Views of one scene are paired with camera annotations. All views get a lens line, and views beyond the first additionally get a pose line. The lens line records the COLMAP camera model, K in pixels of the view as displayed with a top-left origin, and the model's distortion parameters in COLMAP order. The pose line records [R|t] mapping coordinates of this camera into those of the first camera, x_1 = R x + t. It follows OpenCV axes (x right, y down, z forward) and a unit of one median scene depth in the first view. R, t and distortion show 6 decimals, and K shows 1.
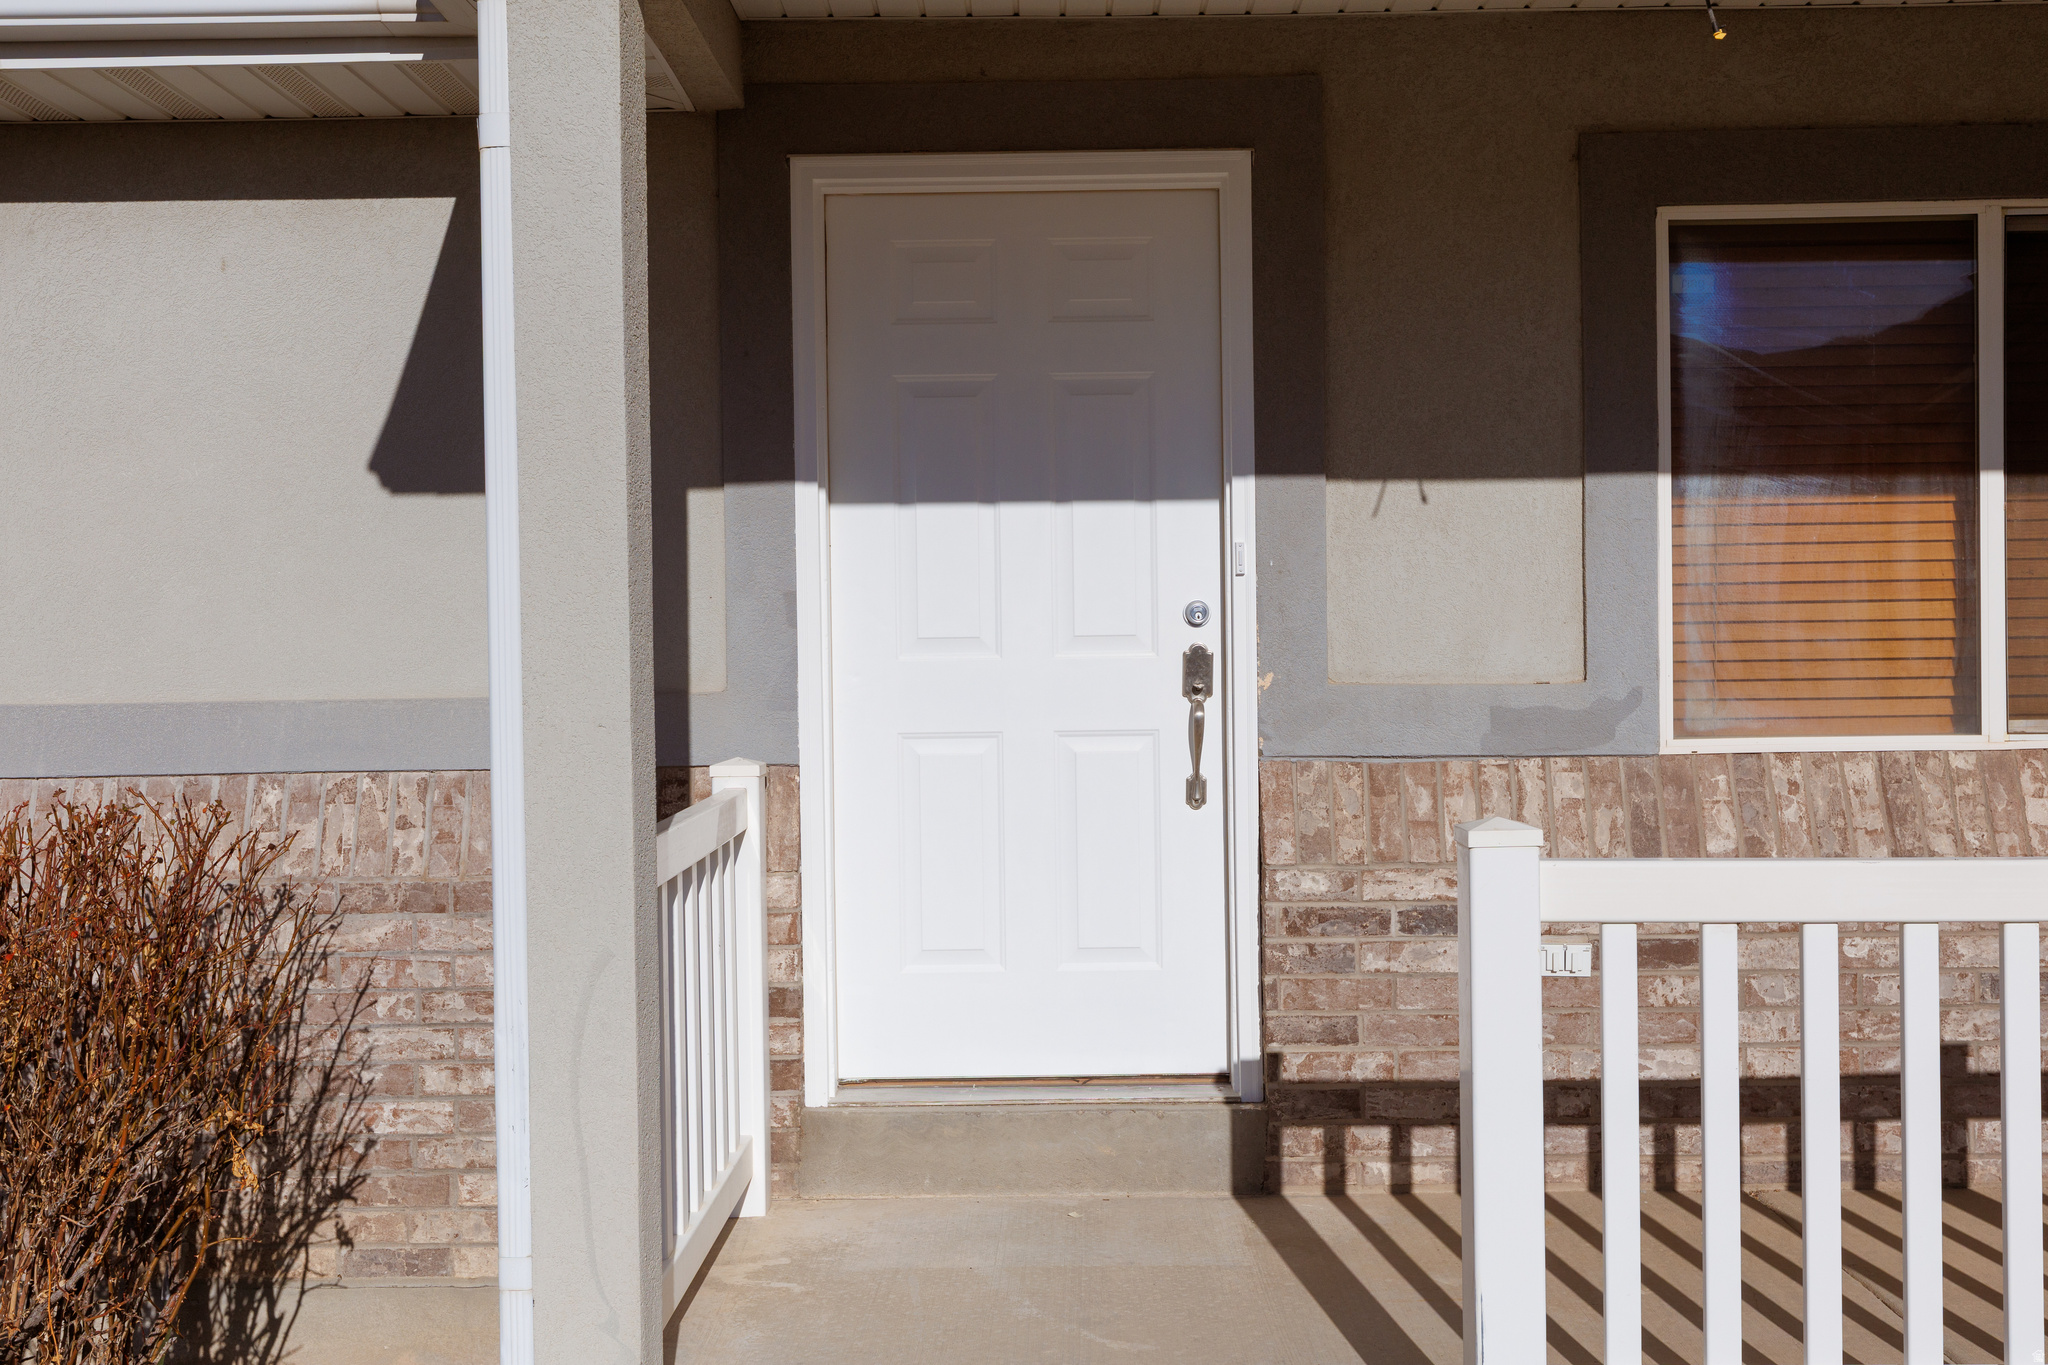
lens RADIAL K [[1972.8, 0, 1024.0], [0, 1972.8, 682.5], [0, 0, 1]] dist [0.006729, -0.013092]
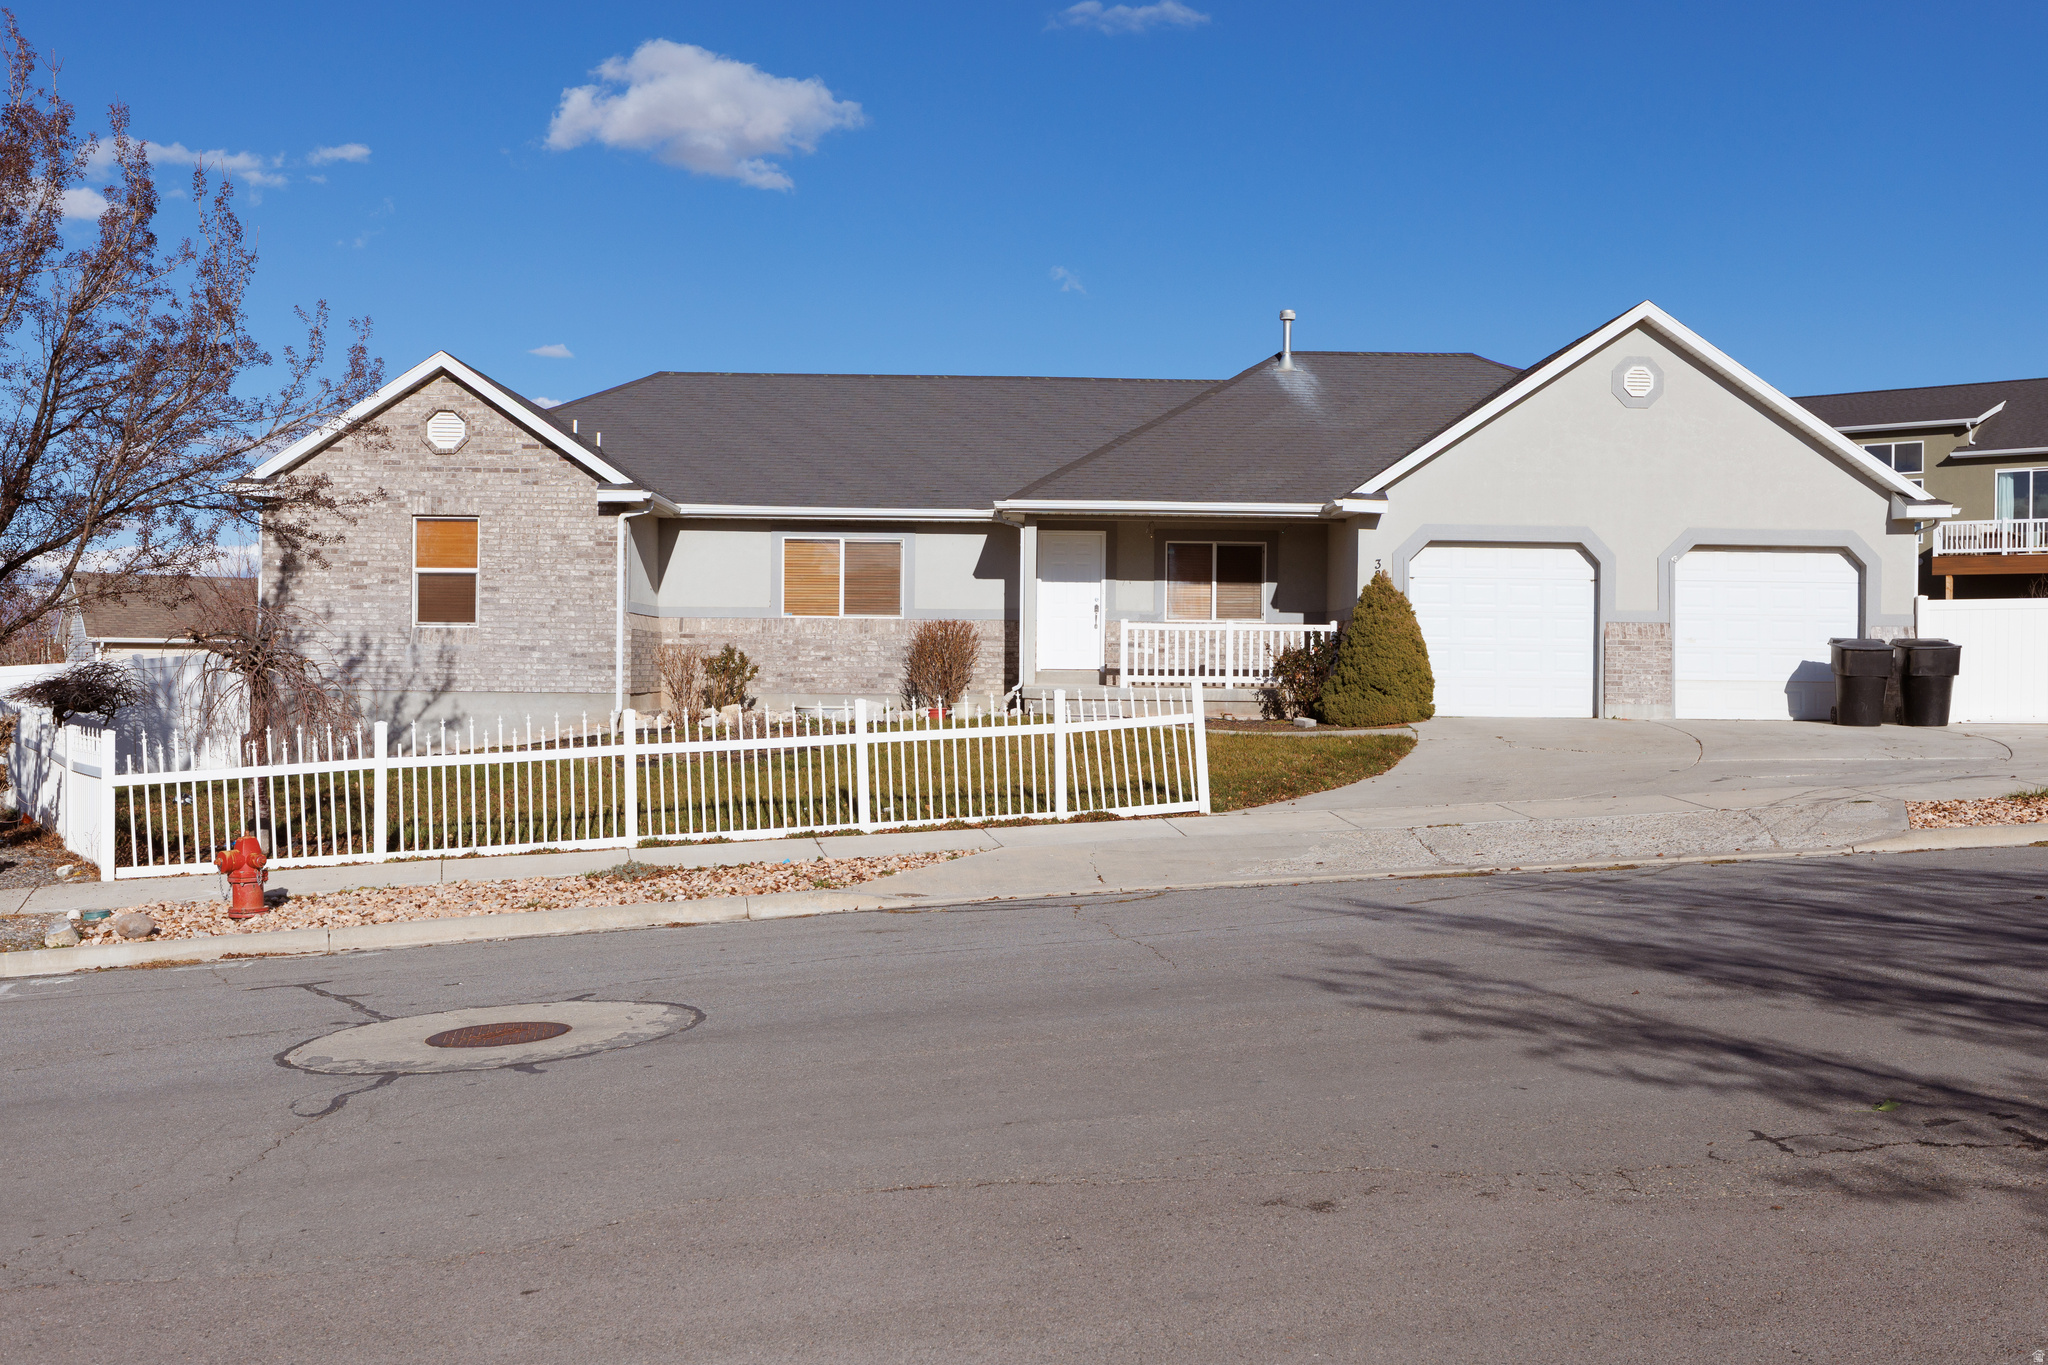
lens RADIAL K [[2010.7, 0, 1024.0], [0, 2010.7, 682.5], [0, 0, 1]] dist [0.002654, -0.000130]
pose [[0.999325, 0.023427, 0.028288, -0.345955], [-0.023219, 0.999701, -0.007680, 0.306789], [-0.028460, 0.007018, 0.999570, -5.835772]]
